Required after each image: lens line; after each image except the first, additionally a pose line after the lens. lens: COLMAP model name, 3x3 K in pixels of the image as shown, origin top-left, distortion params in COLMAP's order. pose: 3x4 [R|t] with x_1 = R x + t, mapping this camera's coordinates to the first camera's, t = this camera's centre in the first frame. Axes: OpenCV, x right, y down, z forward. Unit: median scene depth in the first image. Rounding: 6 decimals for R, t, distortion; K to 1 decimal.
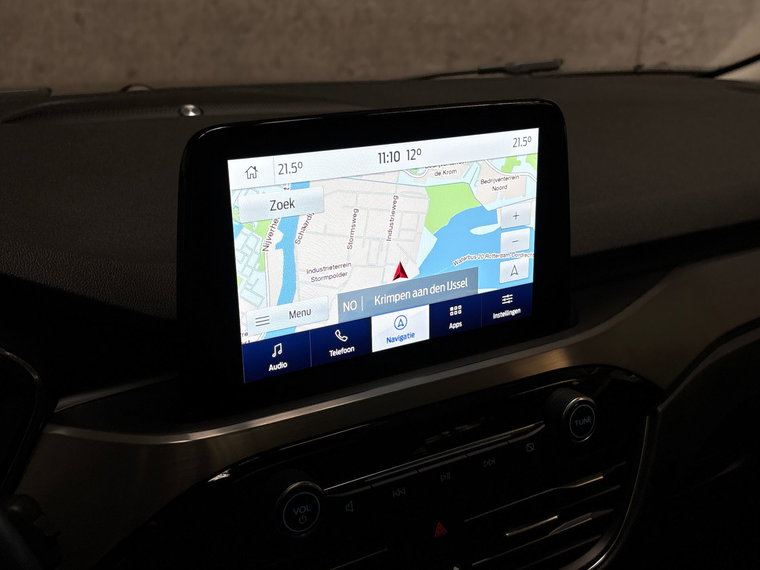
lens RADIAL K [[864.8, 0, 380.0], [0, 864.8, 285.0], [0, 0, 1]] dist [0.162275, -0.538946]
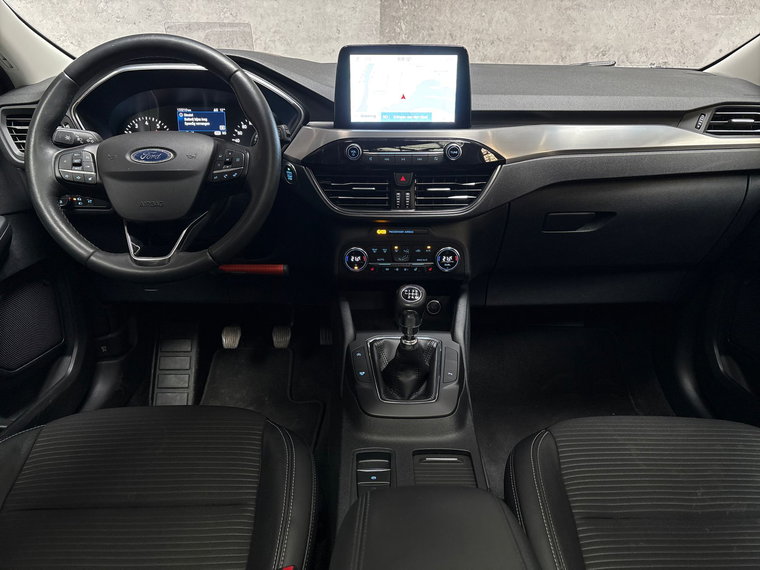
lens RADIAL K [[579.5, 0, 380.0], [0, 579.5, 285.0], [0, 0, 1]] dist [0.046046, -0.051847]
pose [[0.860626, 0.189829, -0.472534, 1.133903], [-0.167822, 0.981813, 0.088765, 0.507042], [0.480790, 0.002908, 0.876831, -0.987019]]
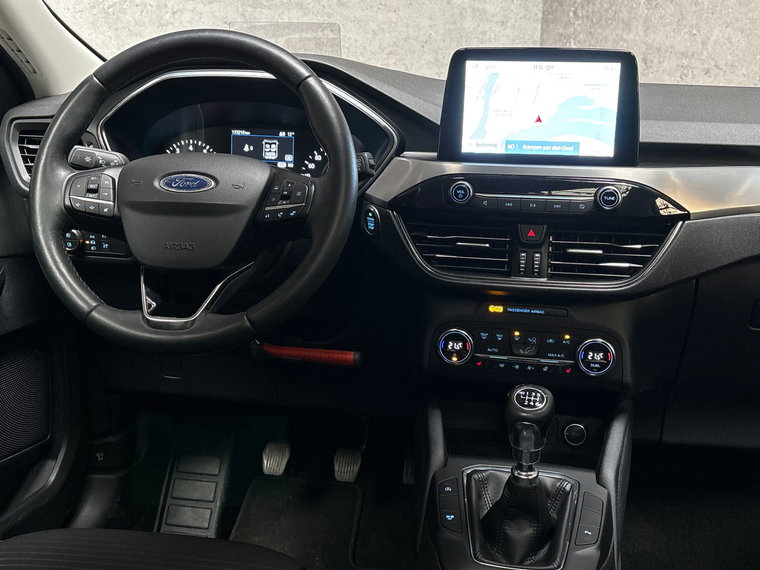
lens RADIAL K [[864.8, 0, 380.0], [0, 864.8, 285.0], [0, 0, 1]] dist [0.162275, -0.538946]
pose [[0.755394, 0.161717, -0.635002, 1.257202], [-0.233367, 0.971923, -0.030091, 0.584661], [0.612307, 0.170919, 0.771924, -0.983174]]
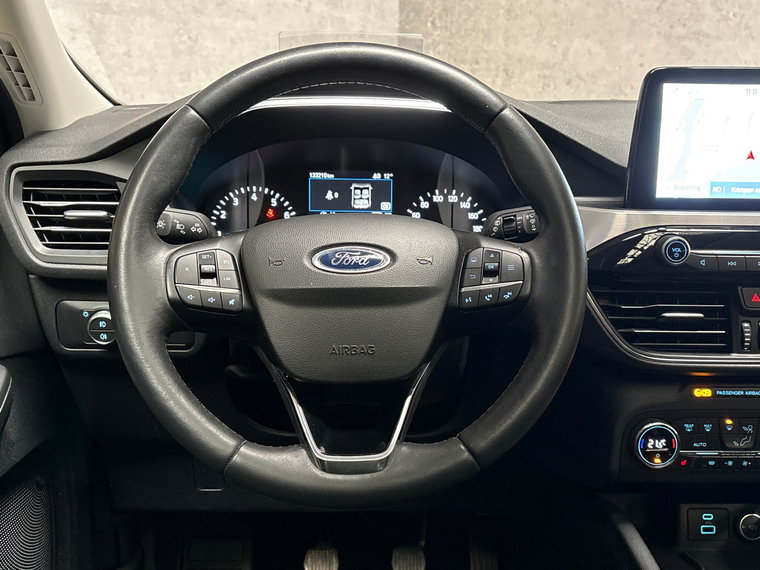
lens RADIAL K [[864.8, 0, 380.0], [0, 864.8, 285.0], [0, 0, 1]] dist [0.162275, -0.538946]
pose [[0.876266, 0.113421, -0.468288, 0.236790], [-0.170140, 0.982127, -0.080494, 0.544439], [0.450788, 0.150208, 0.879902, -0.967675]]
